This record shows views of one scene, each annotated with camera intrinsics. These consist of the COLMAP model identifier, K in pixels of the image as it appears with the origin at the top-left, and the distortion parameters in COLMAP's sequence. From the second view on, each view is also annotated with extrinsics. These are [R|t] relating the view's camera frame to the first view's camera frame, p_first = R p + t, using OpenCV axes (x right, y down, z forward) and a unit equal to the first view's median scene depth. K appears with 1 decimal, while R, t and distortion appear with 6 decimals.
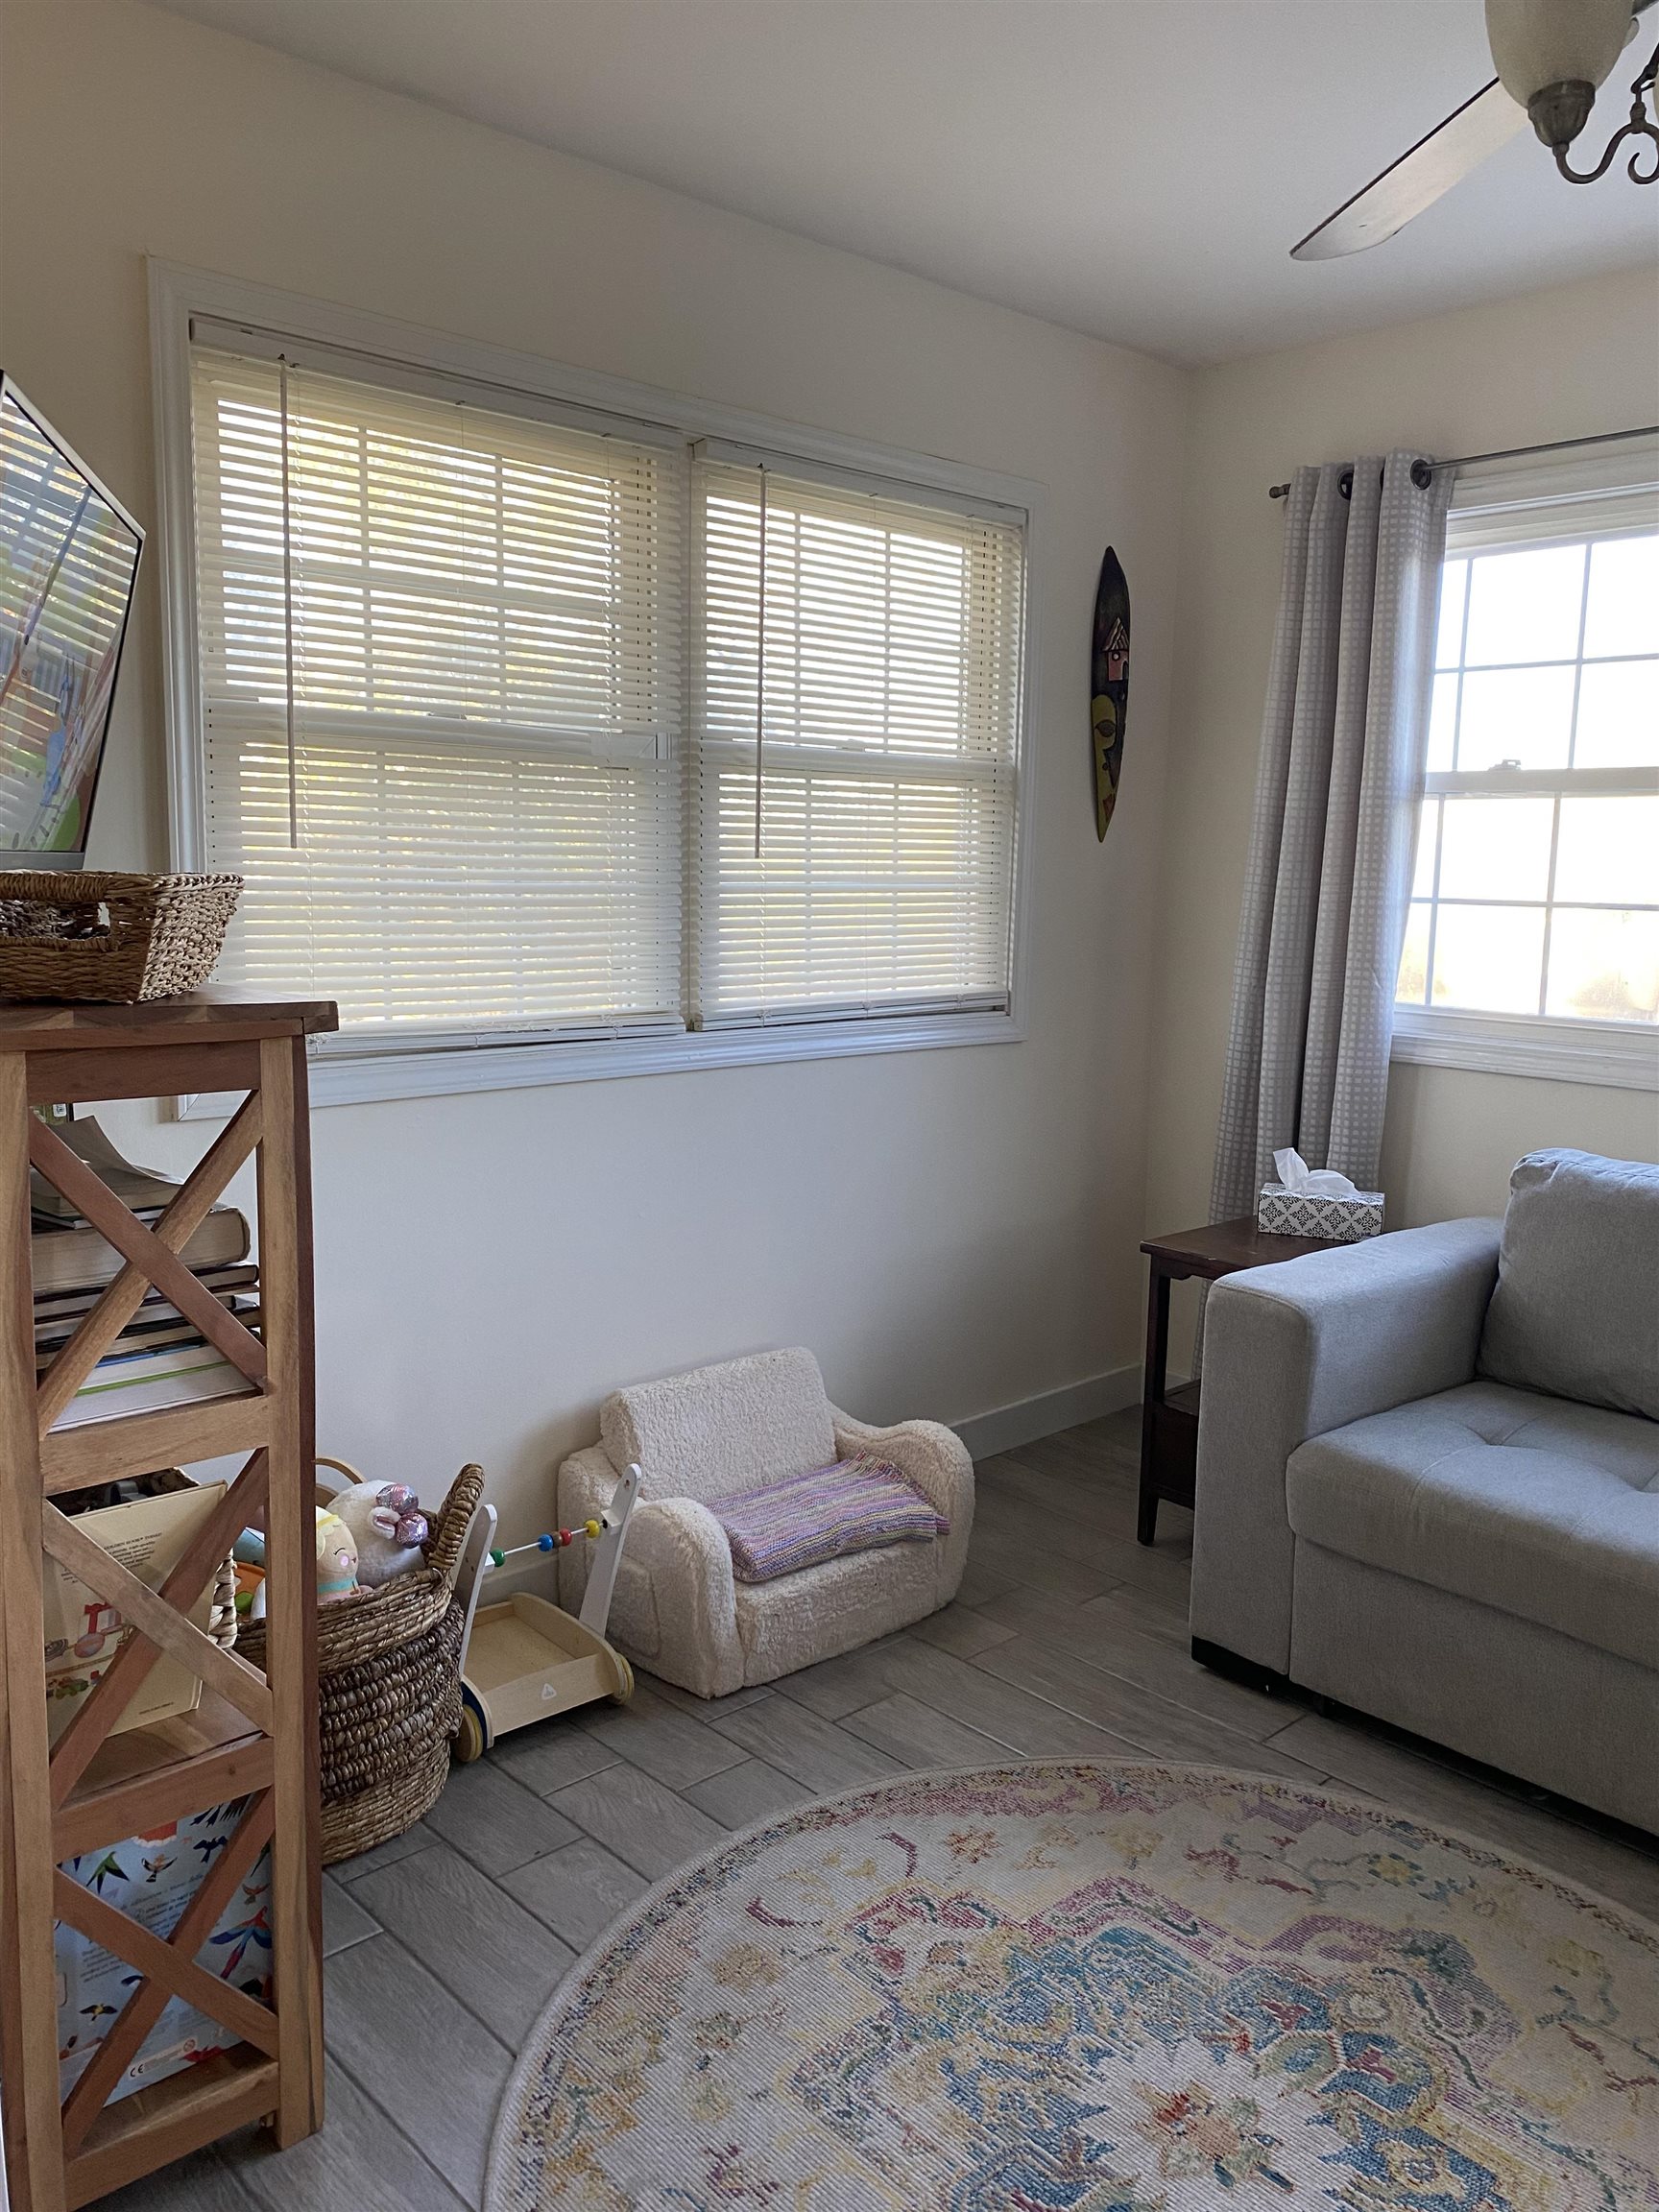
lens RADIAL K [[1688.8, 0, 829.5], [0, 1688.8, 1106.0], [0, 0, 1]] dist [0.051614, -0.051512]
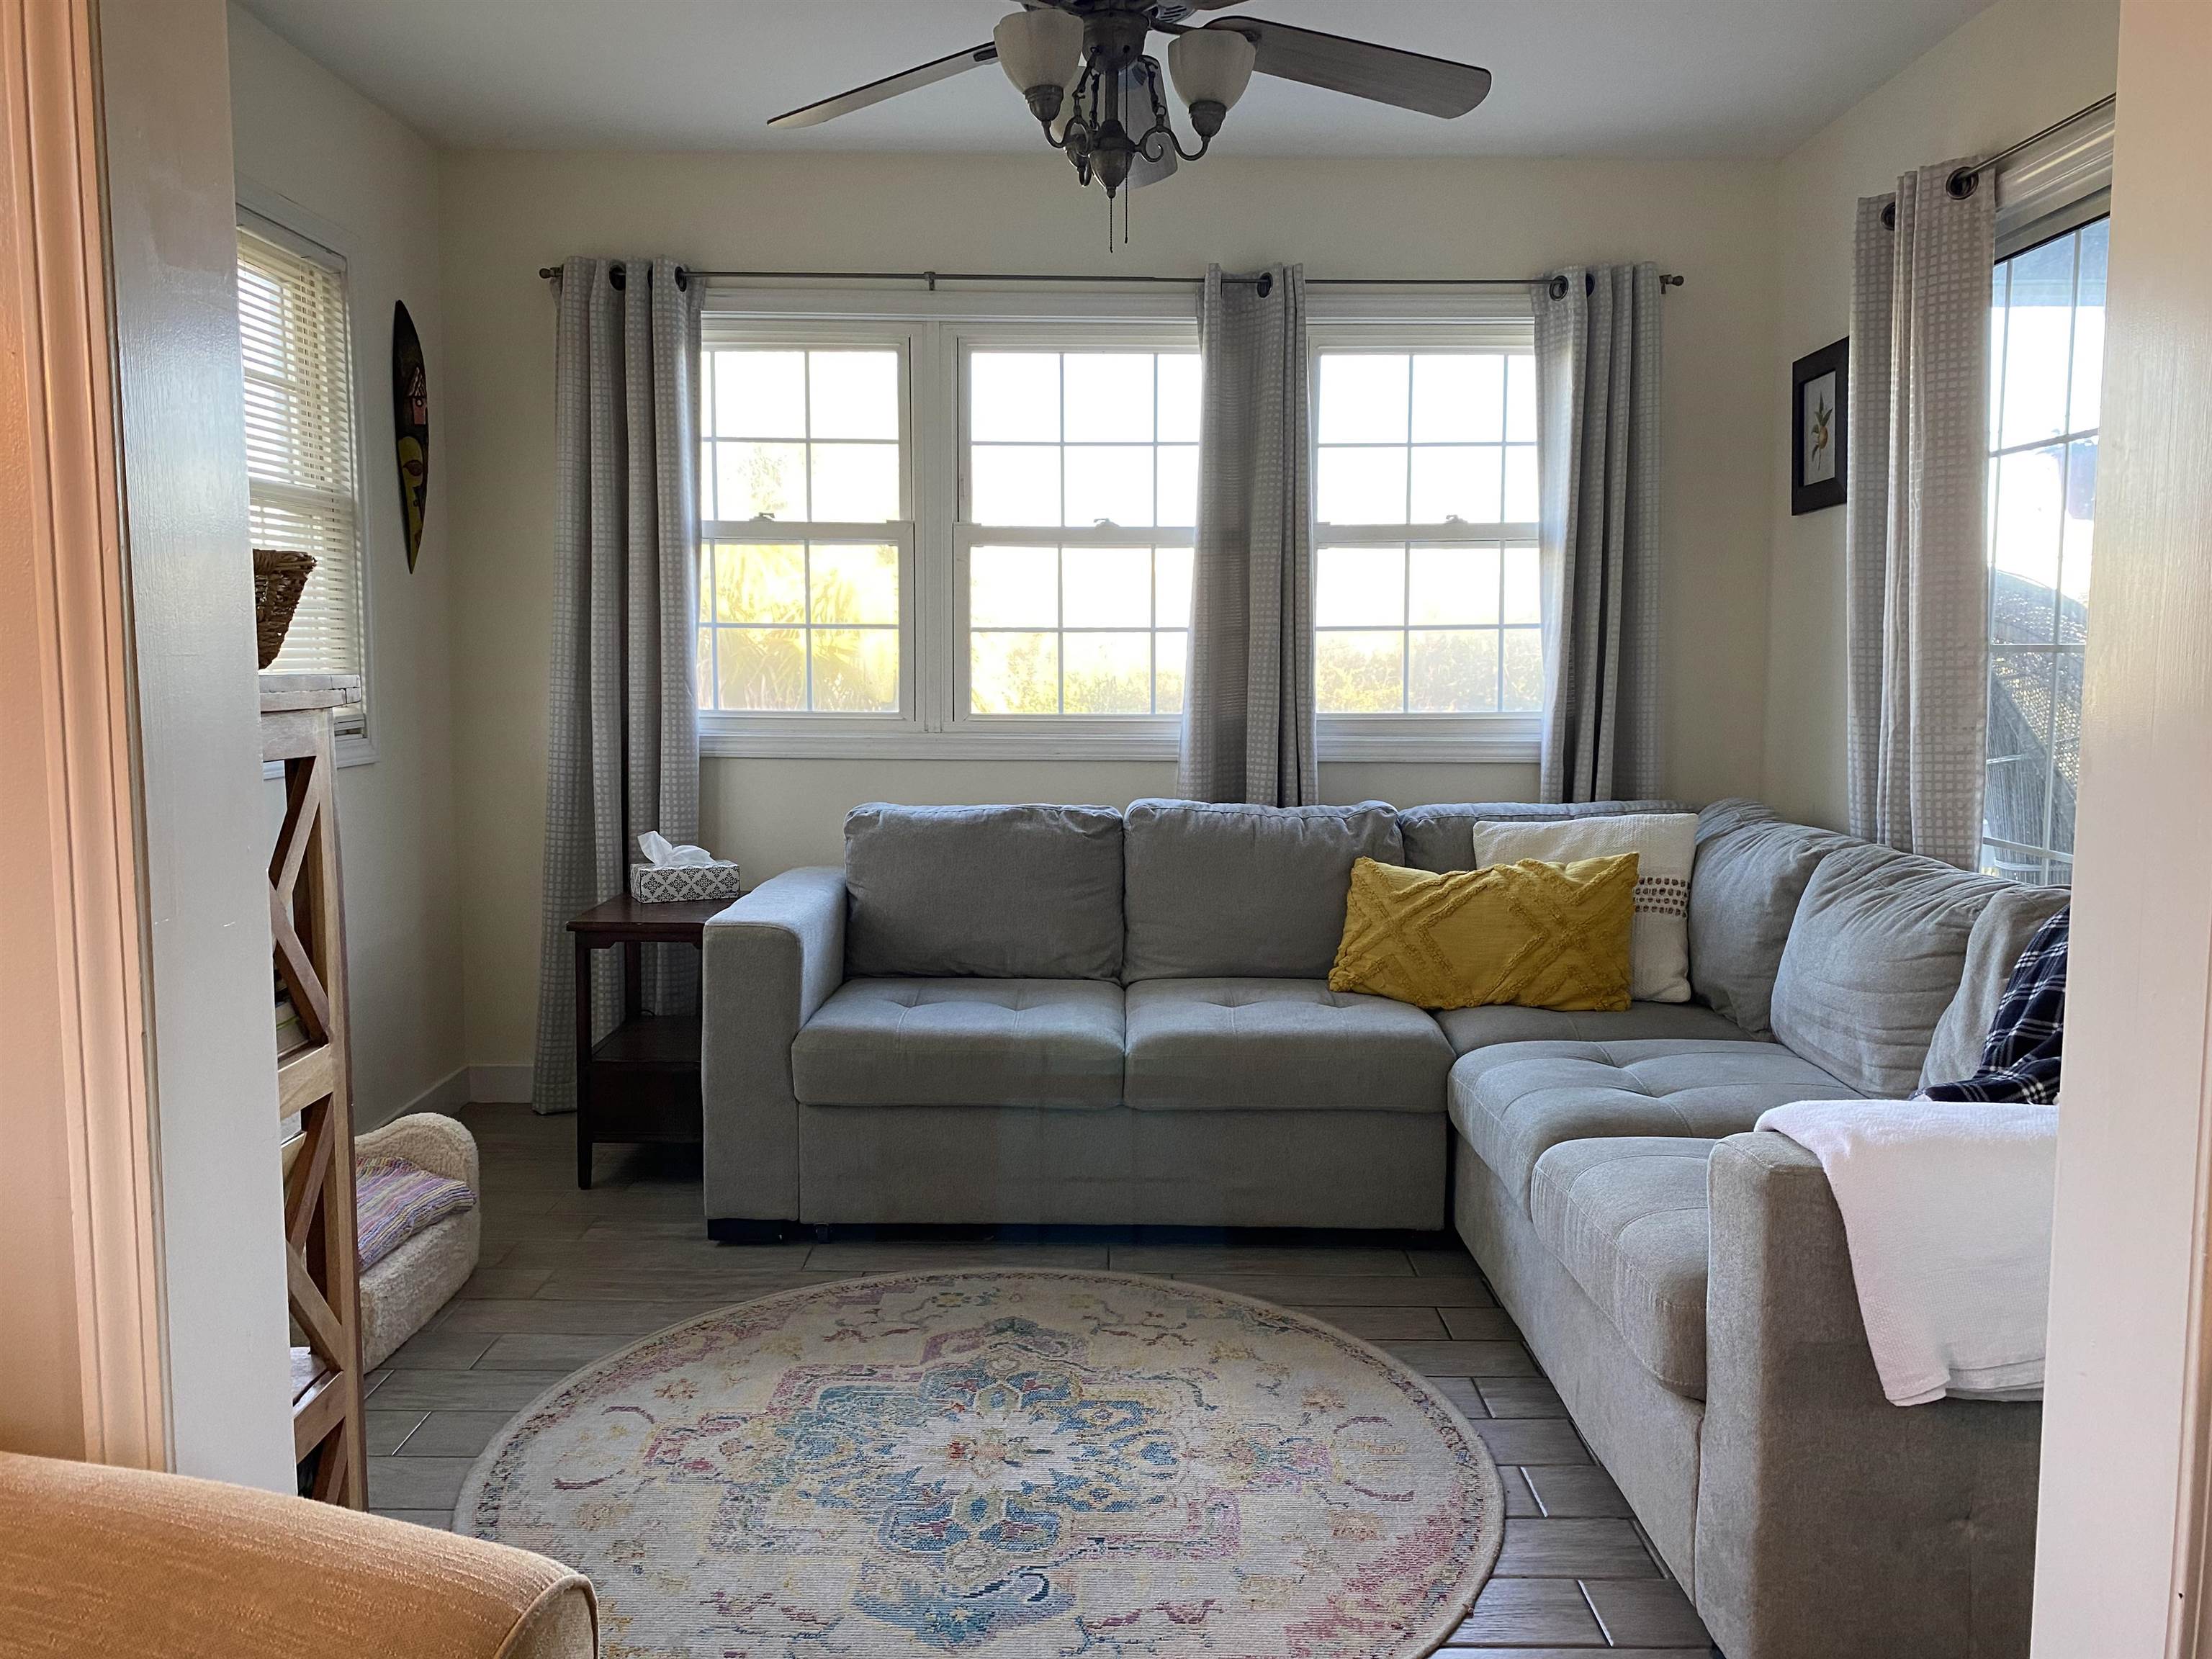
lens RADIAL K [[1653.4, 0, 1102.2], [0, 1653.4, 844.3], [0, 0, 1]] dist [0.070842, -0.150589]
pose [[0.695771, -0.105681, 0.710446, -0.445313], [0.114032, 0.992824, 0.036009, 0.036720], [-0.709154, 0.055959, 0.702830, -0.057028]]
